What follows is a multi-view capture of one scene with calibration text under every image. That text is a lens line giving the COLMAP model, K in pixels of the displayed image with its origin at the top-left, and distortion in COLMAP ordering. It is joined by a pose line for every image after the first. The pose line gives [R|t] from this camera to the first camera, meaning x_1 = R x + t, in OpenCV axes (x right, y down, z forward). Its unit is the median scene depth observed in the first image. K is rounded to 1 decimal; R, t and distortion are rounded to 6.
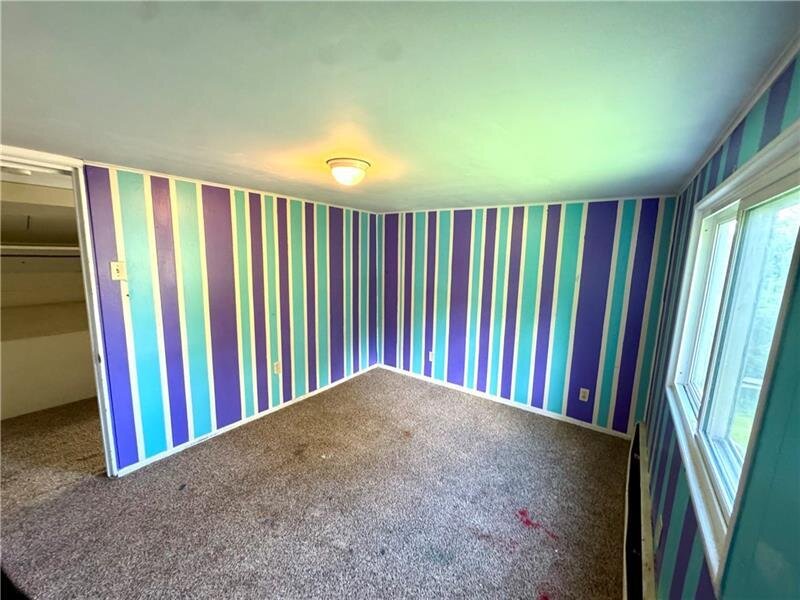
lens RADIAL K [[317.5, 0, 400.0], [0, 317.5, 300.0], [0, 0, 1]] dist [-0.001616, -0.000232]
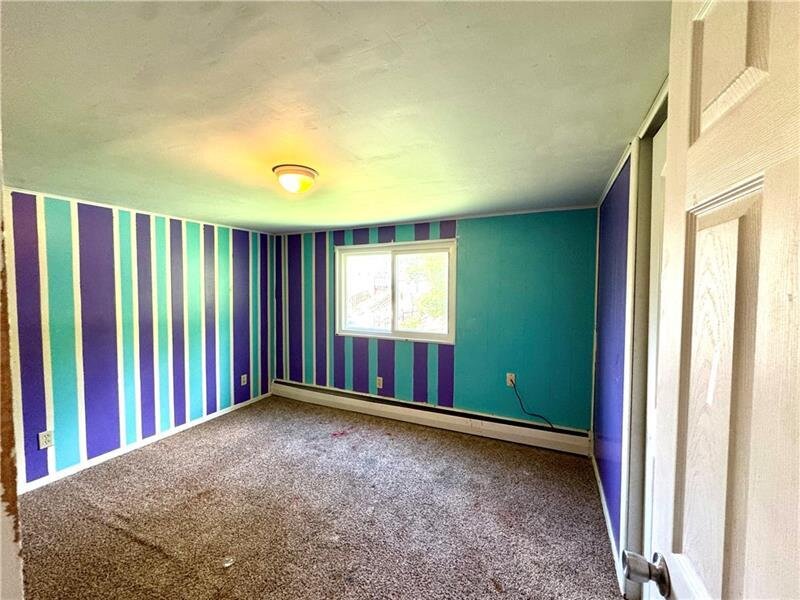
lens RADIAL K [[334.3, 0, 403.6], [0, 334.3, 295.1], [0, 0, 1]] dist [0.000541, -0.000006]
pose [[-0.181663, -0.073429, 0.980615, -0.800501], [0.129716, 0.986705, 0.097916, -0.080064], [-0.974768, 0.144989, -0.169723, 0.549477]]
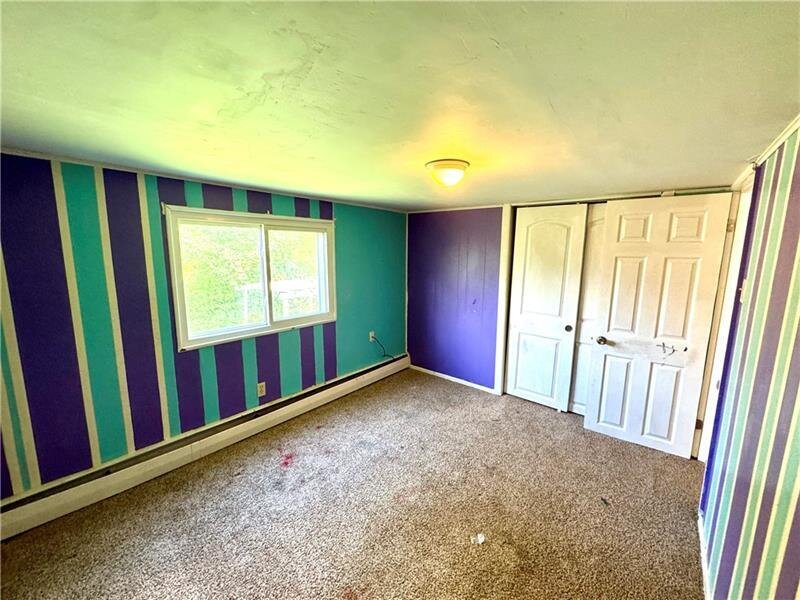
lens RADIAL K [[317.5, 0, 400.0], [0, 317.5, 300.0], [0, 0, 1]] dist [-0.001616, -0.000232]
pose [[-0.996871, -0.045363, 0.064731, -0.063296], [-0.025762, 0.960672, 0.276488, -0.178570], [-0.074728, 0.273955, -0.958835, 1.268184]]
